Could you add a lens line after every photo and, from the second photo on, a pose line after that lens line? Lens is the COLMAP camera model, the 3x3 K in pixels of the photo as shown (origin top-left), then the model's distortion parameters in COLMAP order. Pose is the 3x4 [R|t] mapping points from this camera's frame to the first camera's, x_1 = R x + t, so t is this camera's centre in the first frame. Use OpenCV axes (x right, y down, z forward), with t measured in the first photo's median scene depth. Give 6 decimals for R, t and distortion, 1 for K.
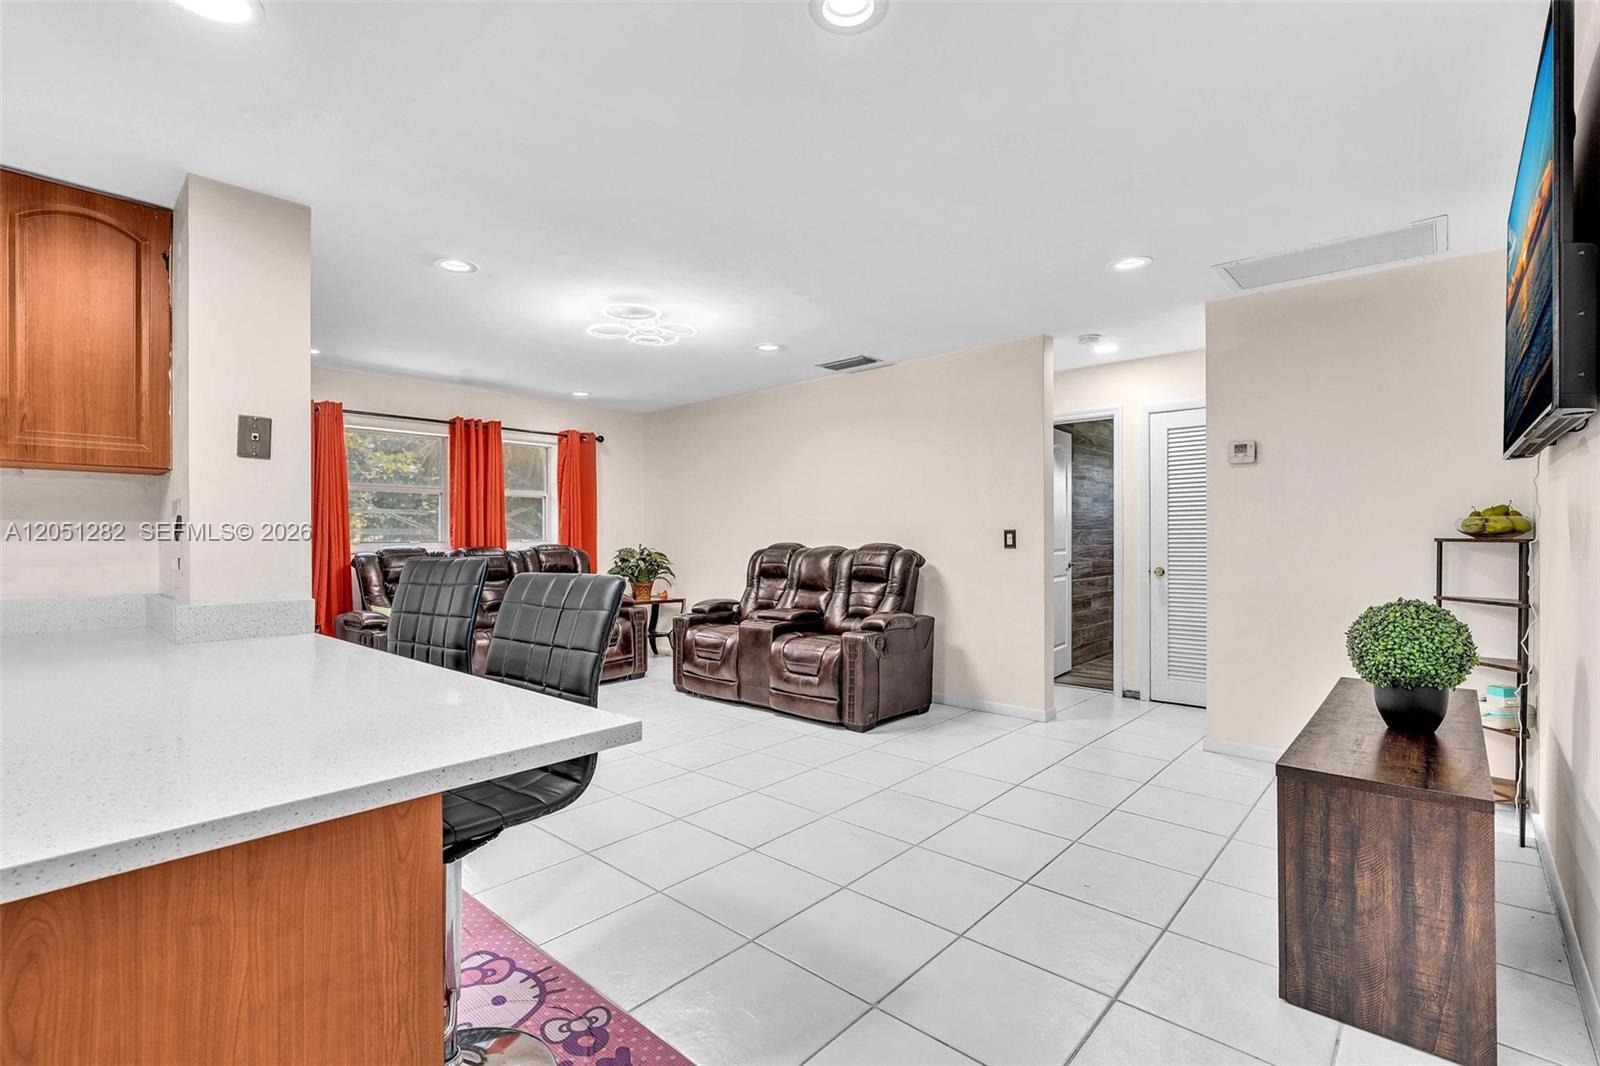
lens RADIAL K [[745.8, 0, 799.5], [0, 745.8, 540.8], [0, 0, 1]] dist [0.001766, -0.000096]
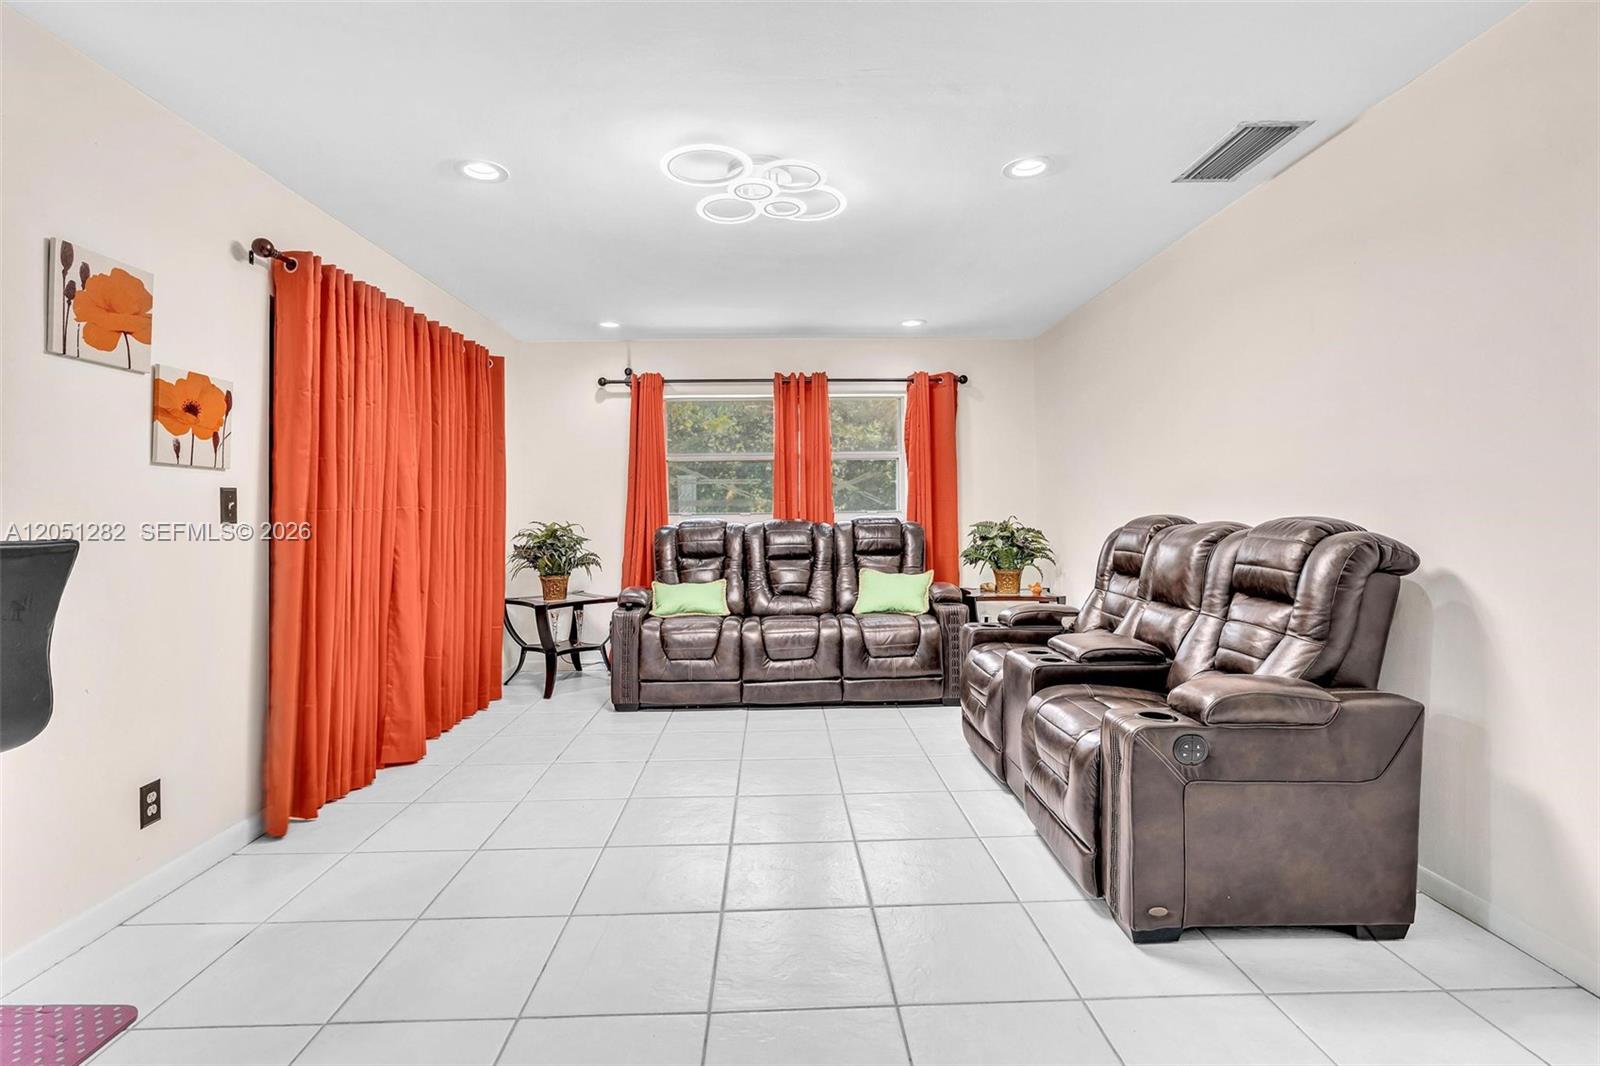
lens RADIAL K [[745.8, 0, 787.6], [0, 745.8, 504.9], [0, 0, 1]] dist [0.001766, -0.000096]
pose [[0.675141, -0.008935, -0.737634, 0.230596], [0.002668, 0.999950, -0.009670, -0.000160], [0.737684, 0.004561, 0.675131, 0.456774]]
